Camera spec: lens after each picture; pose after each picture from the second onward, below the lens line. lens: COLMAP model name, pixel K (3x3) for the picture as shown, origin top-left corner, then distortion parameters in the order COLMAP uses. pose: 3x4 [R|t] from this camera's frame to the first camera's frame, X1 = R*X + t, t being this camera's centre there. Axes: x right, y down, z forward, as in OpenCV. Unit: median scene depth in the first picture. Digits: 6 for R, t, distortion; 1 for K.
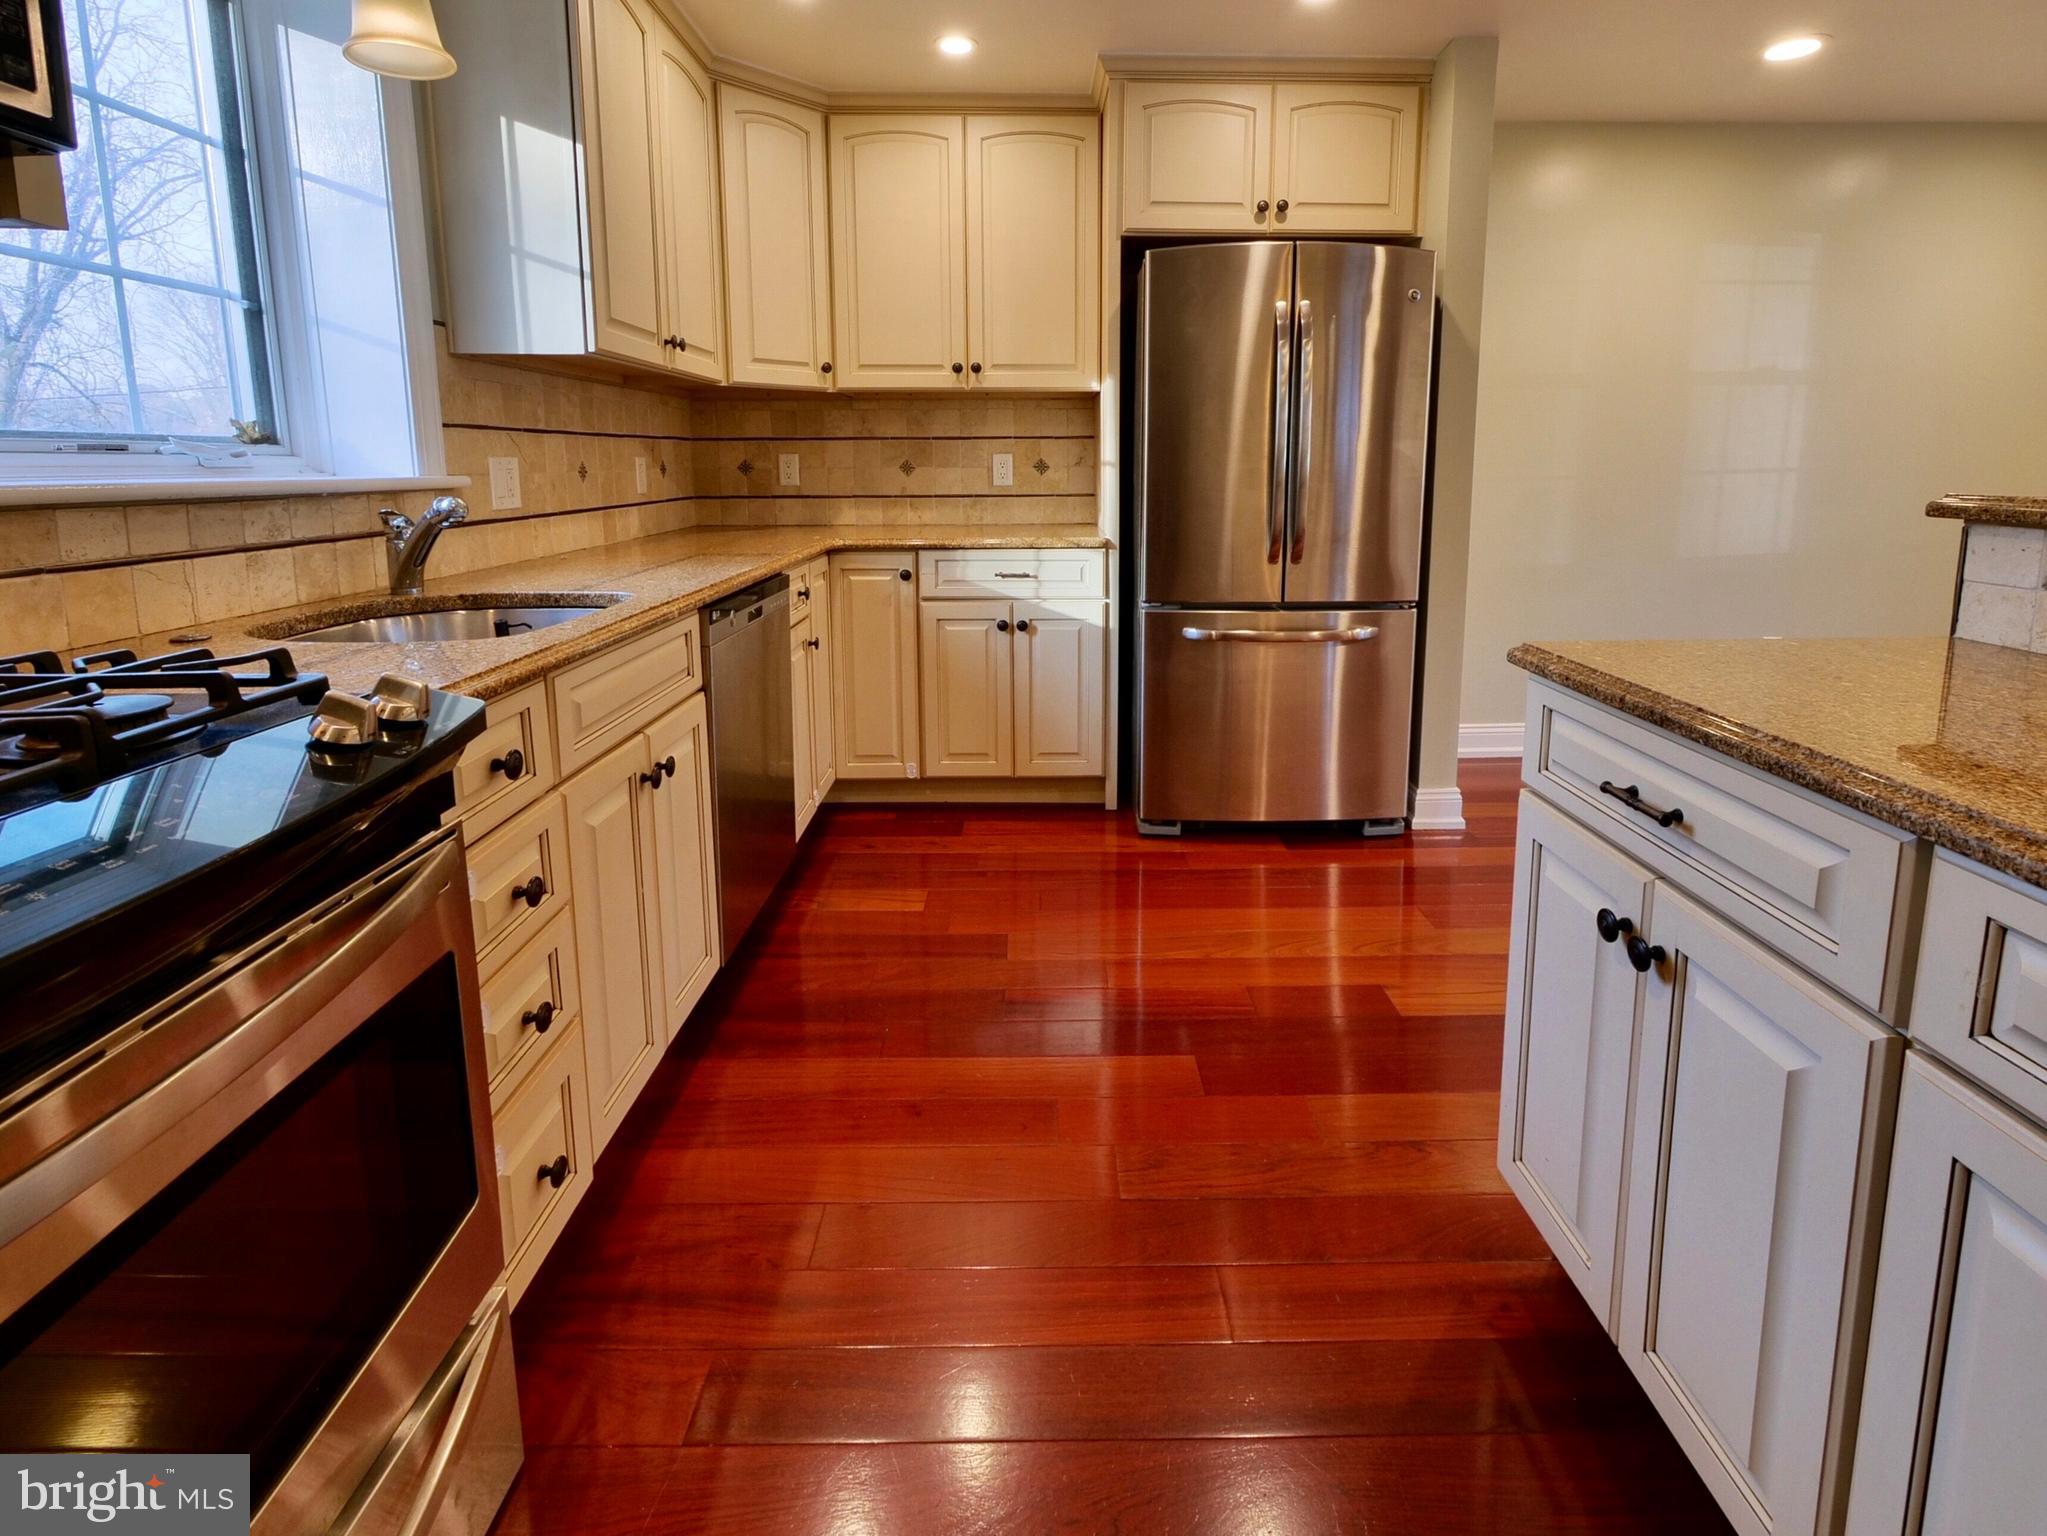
lens RADIAL K [[1058.8, 0, 1025.3], [0, 1058.8, 617.9], [0, 0, 1]] dist [-0.002553, -0.000635]
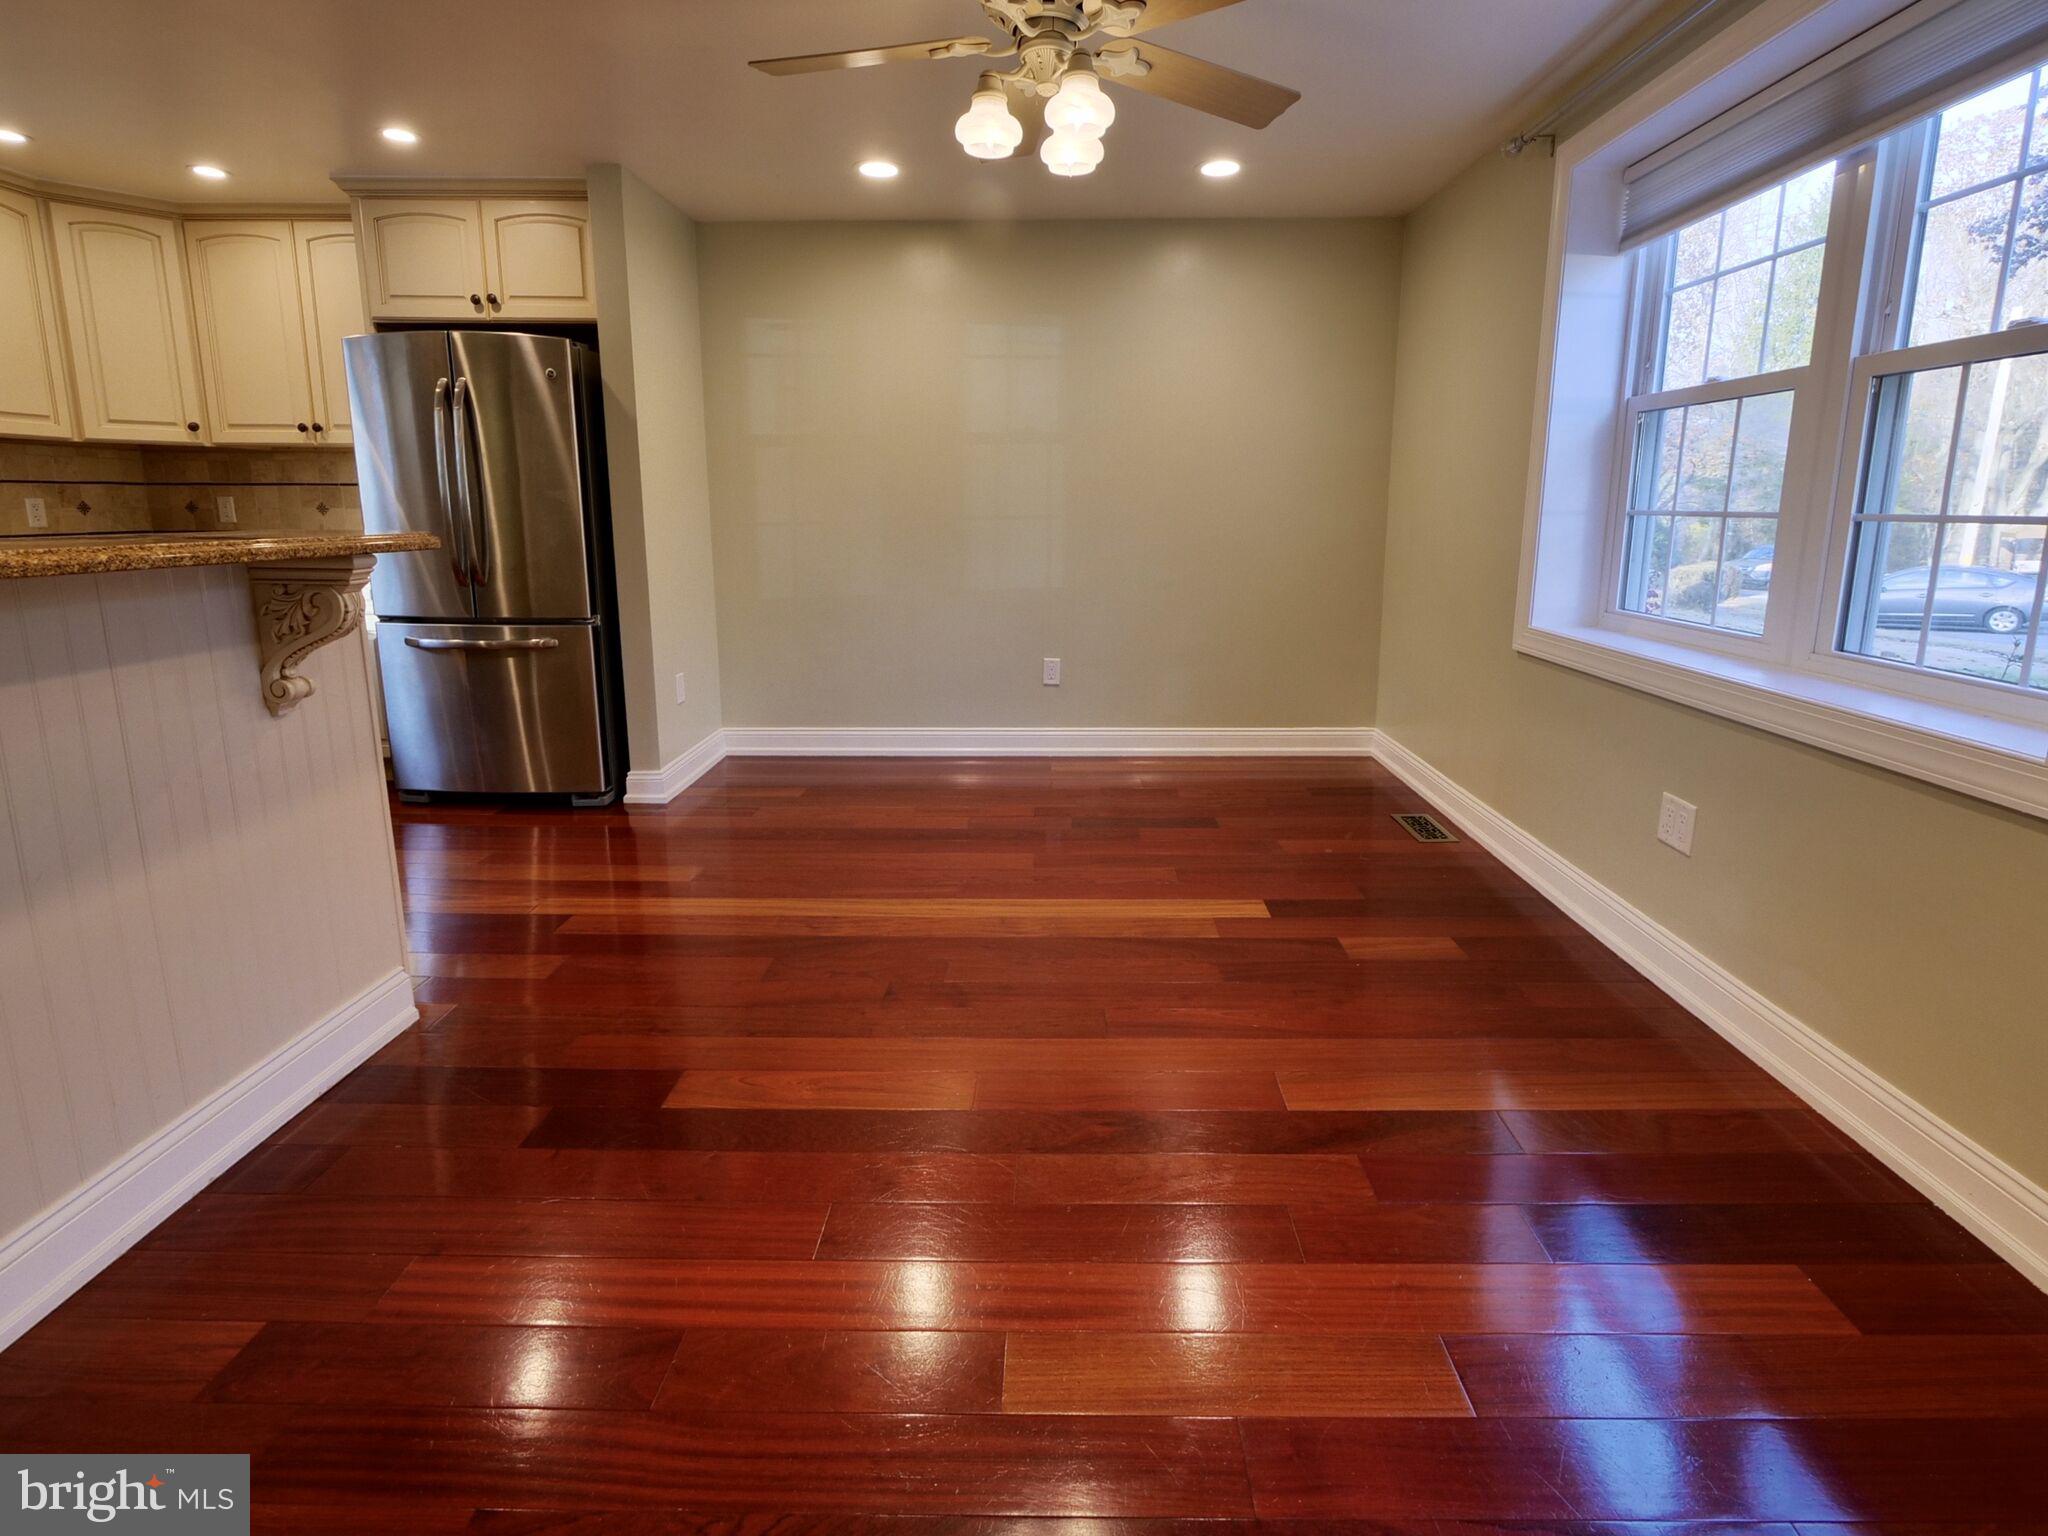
lens RADIAL K [[982.9, 0, 1044.5], [0, 982.9, 667.4], [0, 0, 1]] dist [-0.000238, 0.000491]
pose [[0.998867, 0.012729, -0.045847, 0.908457], [-0.011978, 0.999790, 0.016618, 0.016461], [0.046049, -0.016050, 0.998810, -0.122719]]
